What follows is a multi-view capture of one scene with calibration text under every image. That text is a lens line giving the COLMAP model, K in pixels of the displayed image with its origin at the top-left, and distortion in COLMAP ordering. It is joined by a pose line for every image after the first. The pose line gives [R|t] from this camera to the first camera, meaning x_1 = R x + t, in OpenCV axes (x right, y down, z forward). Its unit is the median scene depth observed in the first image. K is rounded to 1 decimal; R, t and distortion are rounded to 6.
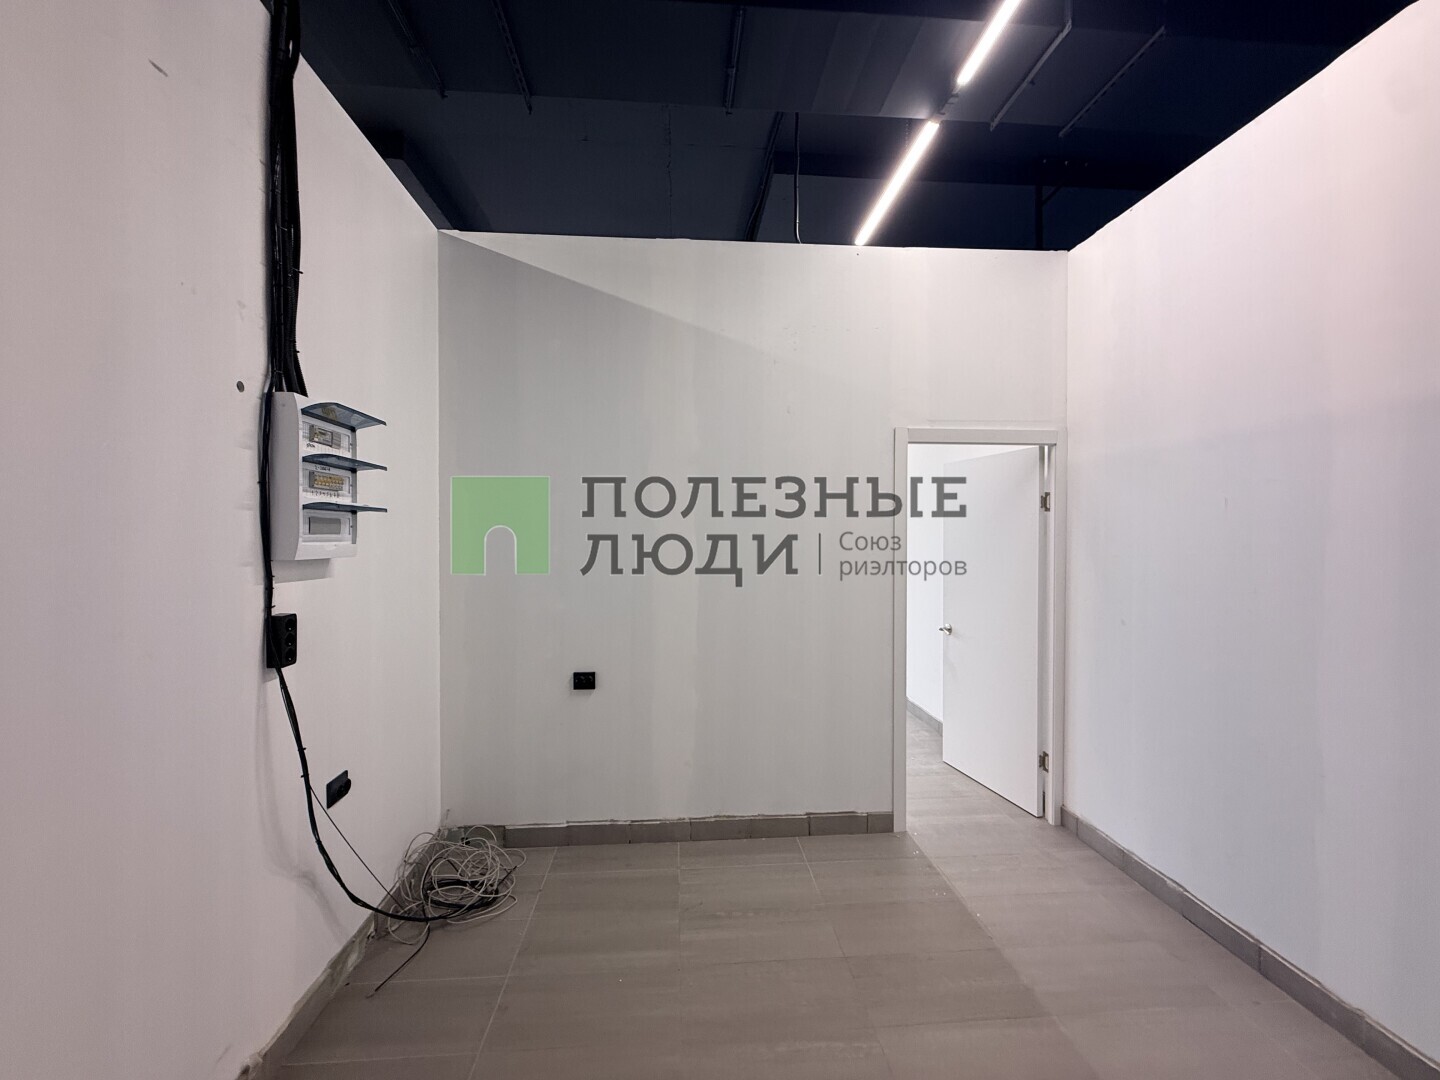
lens RADIAL K [[570.8, 0, 714.4], [0, 570.8, 541.6], [0, 0, 1]] dist [-0.003129, 0.000928]
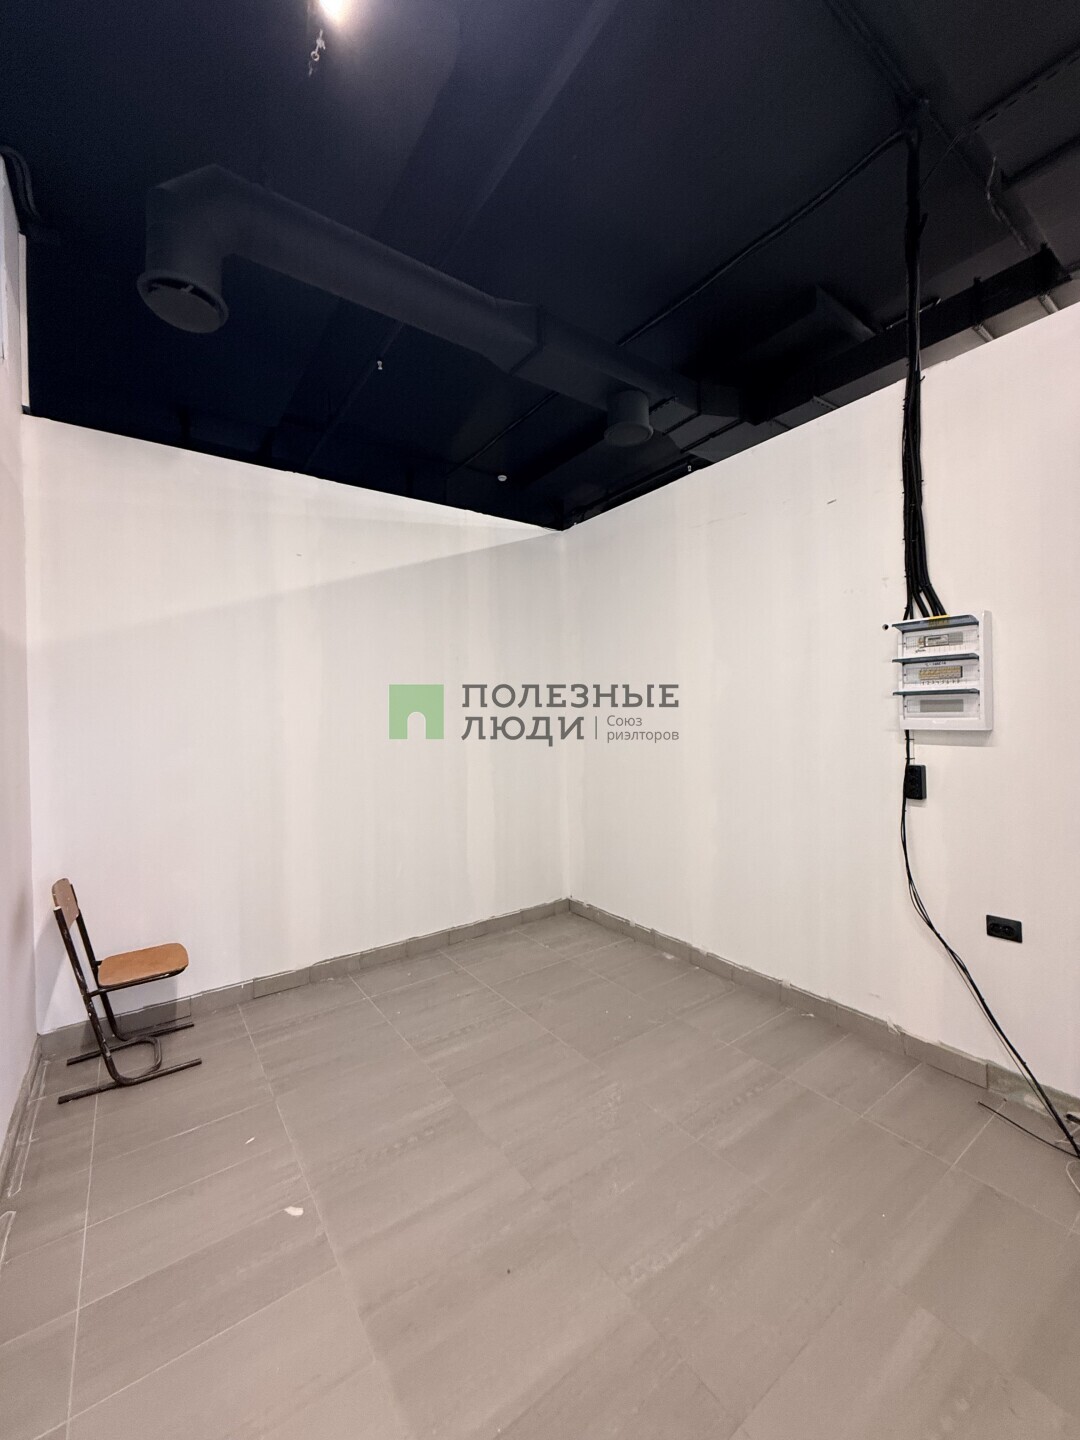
lens RADIAL K [[570.8, 0, 531.3], [0, 570.8, 723.5], [0, 0, 1]] dist [-0.003129, 0.000928]
pose [[-0.861097, 0.031577, -0.507459, 0.836731], [0.020609, 0.999417, 0.027218, -0.042769], [0.508022, 0.012979, -0.861246, 1.671858]]
